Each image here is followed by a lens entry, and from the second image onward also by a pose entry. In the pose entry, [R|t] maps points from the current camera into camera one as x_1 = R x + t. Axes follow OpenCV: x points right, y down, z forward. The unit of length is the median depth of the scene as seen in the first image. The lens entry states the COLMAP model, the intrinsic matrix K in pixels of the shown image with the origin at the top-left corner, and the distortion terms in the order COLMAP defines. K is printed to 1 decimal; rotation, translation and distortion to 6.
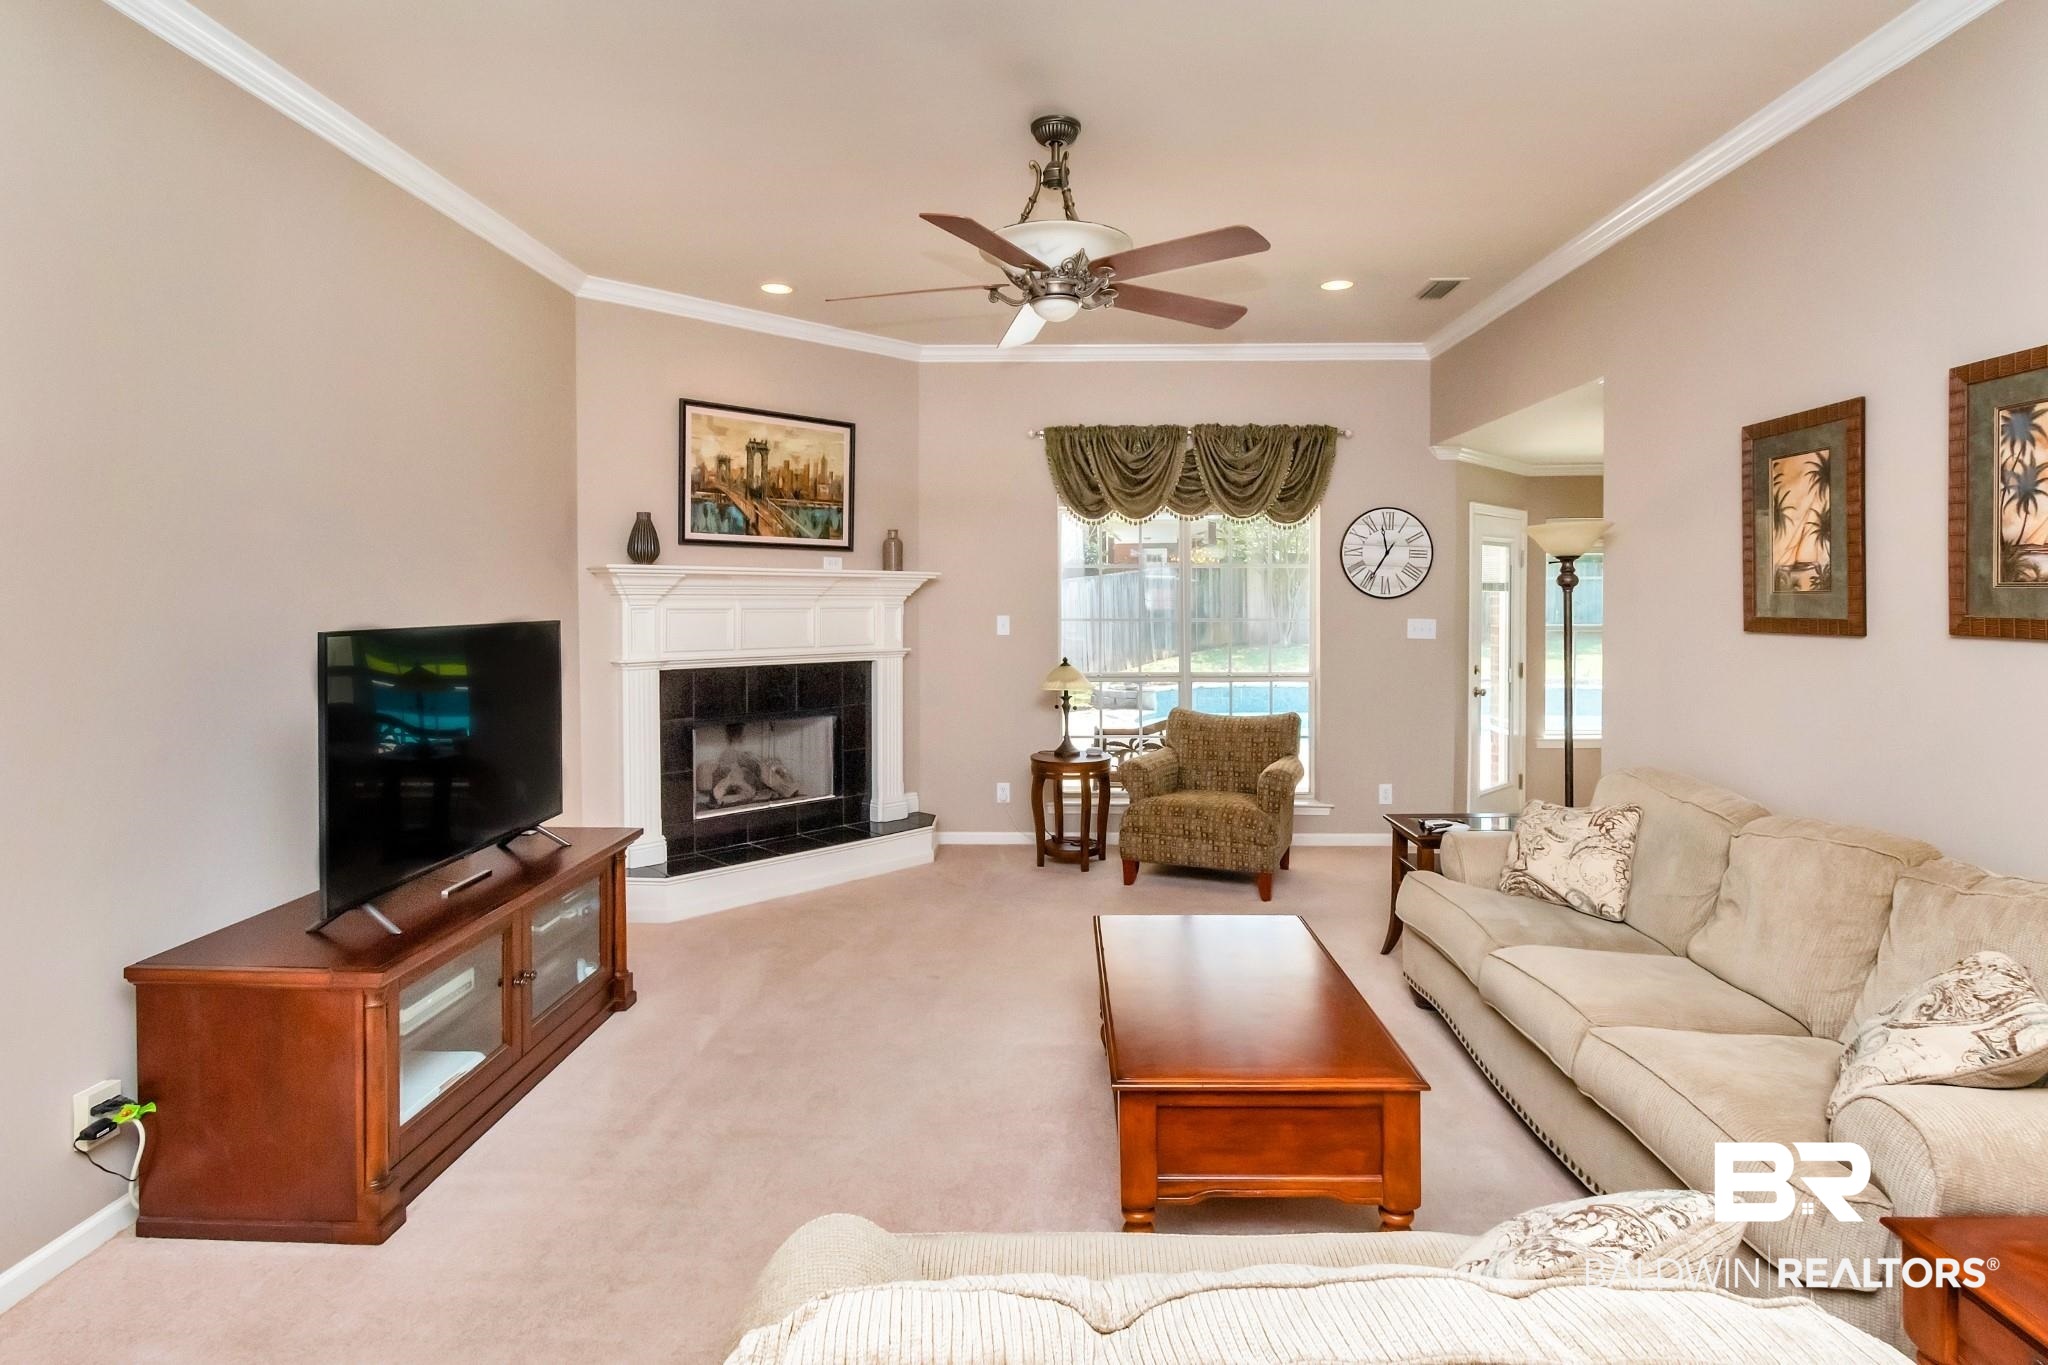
lens RADIAL K [[1004.7, 0, 999.4], [0, 1004.7, 609.8], [0, 0, 1]] dist [0.011894, -0.004089]
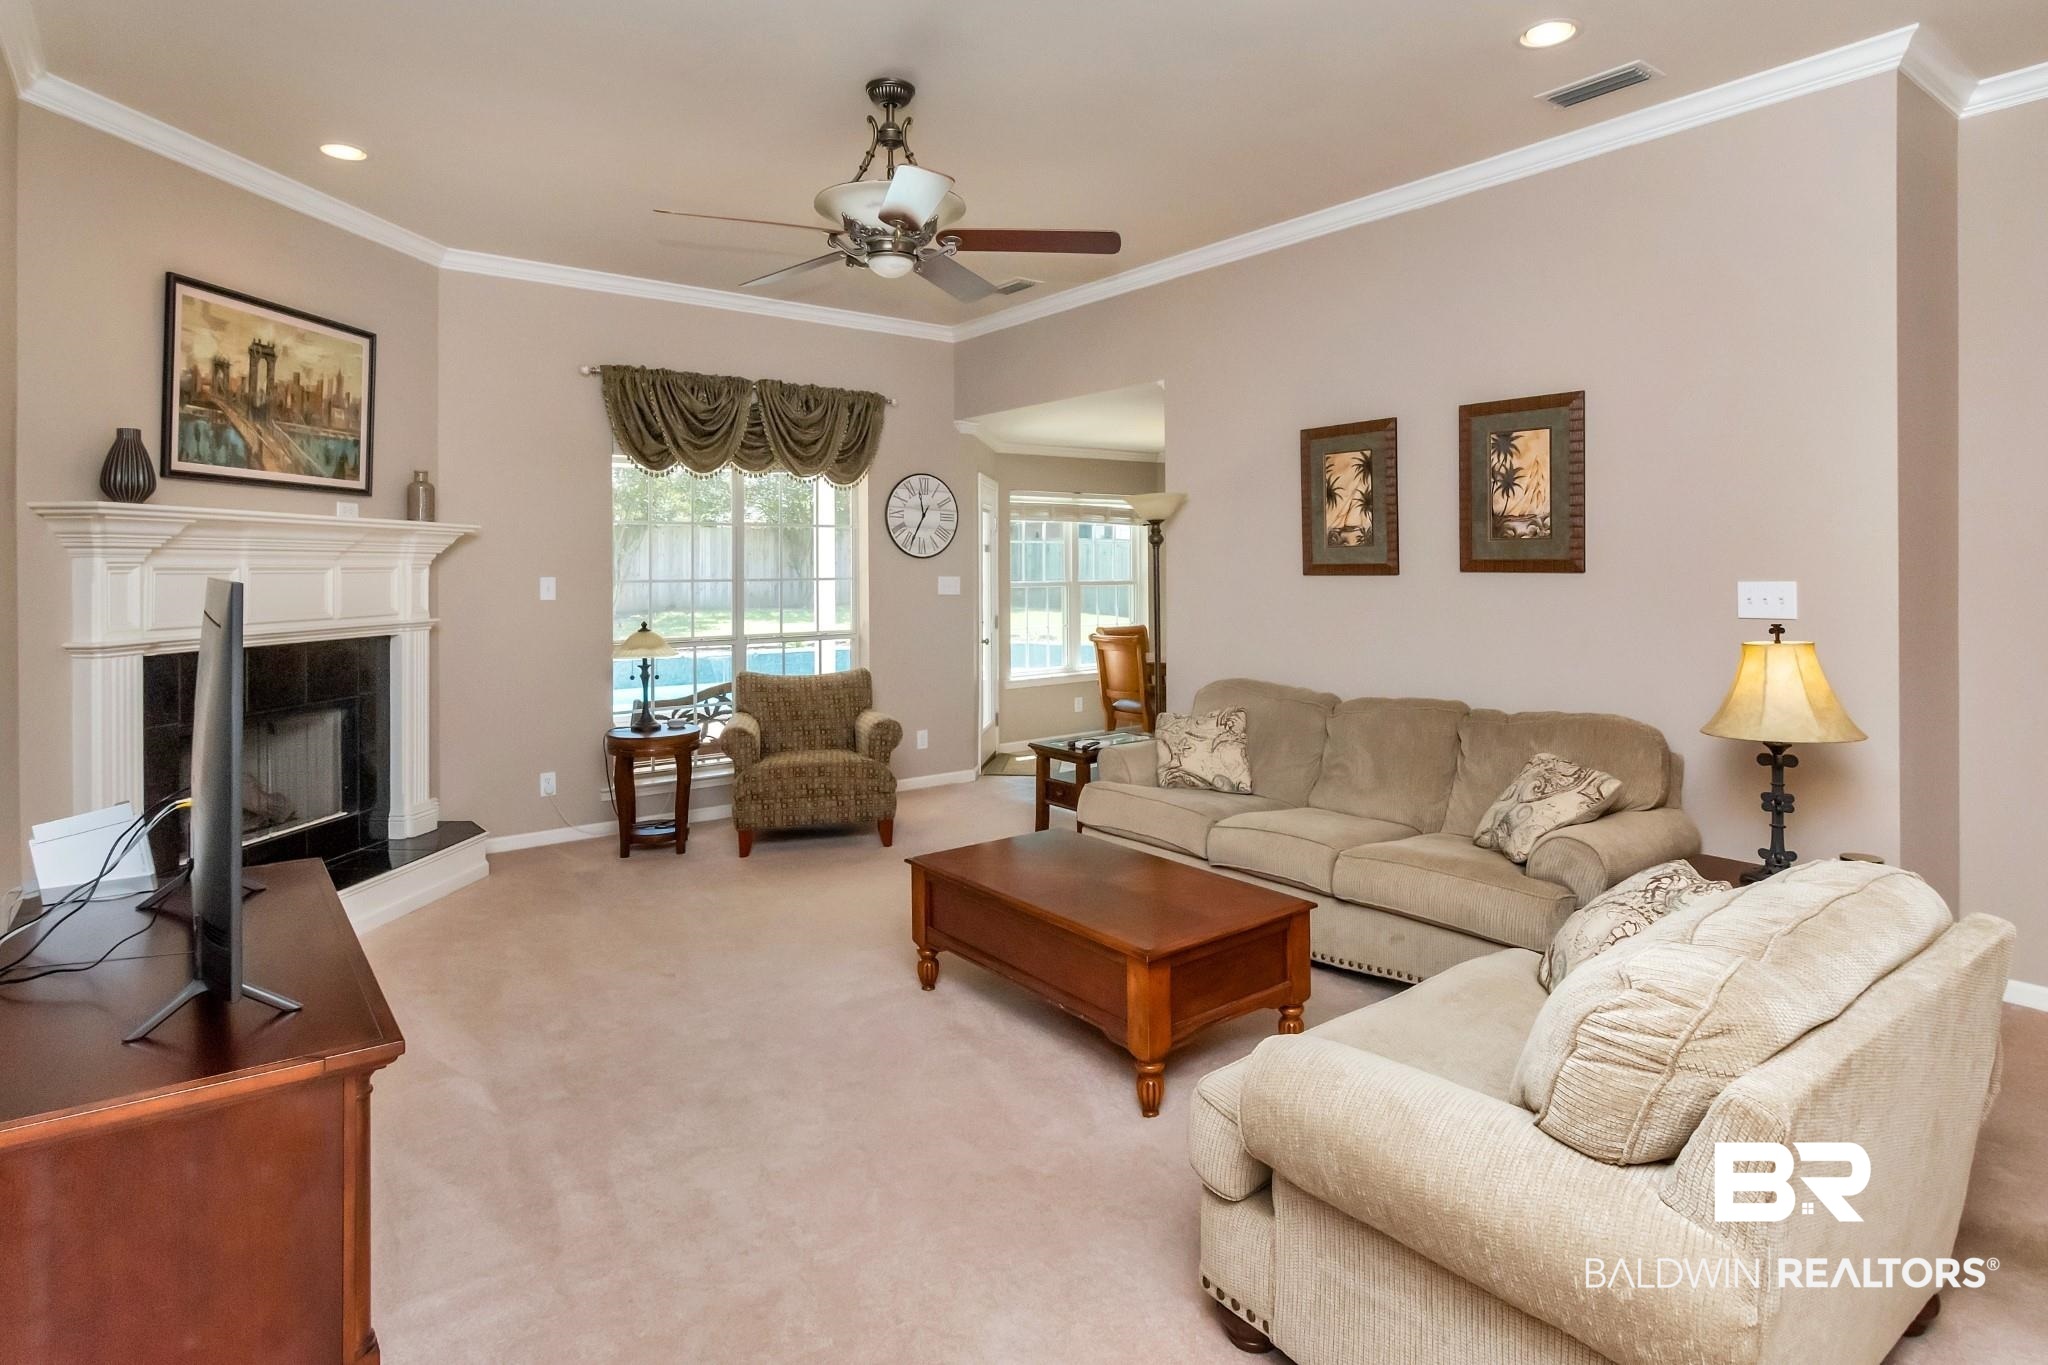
lens RADIAL K [[1099.0, 0, 962.1], [0, 1099.0, 554.5], [0, 0, 1]] dist [0.005938, -0.000176]
pose [[0.792213, 0.003552, 0.610235, -0.322601], [0.011559, 0.999716, -0.020825, 0.011066], [-0.610136, 0.023552, 0.791947, 0.042835]]
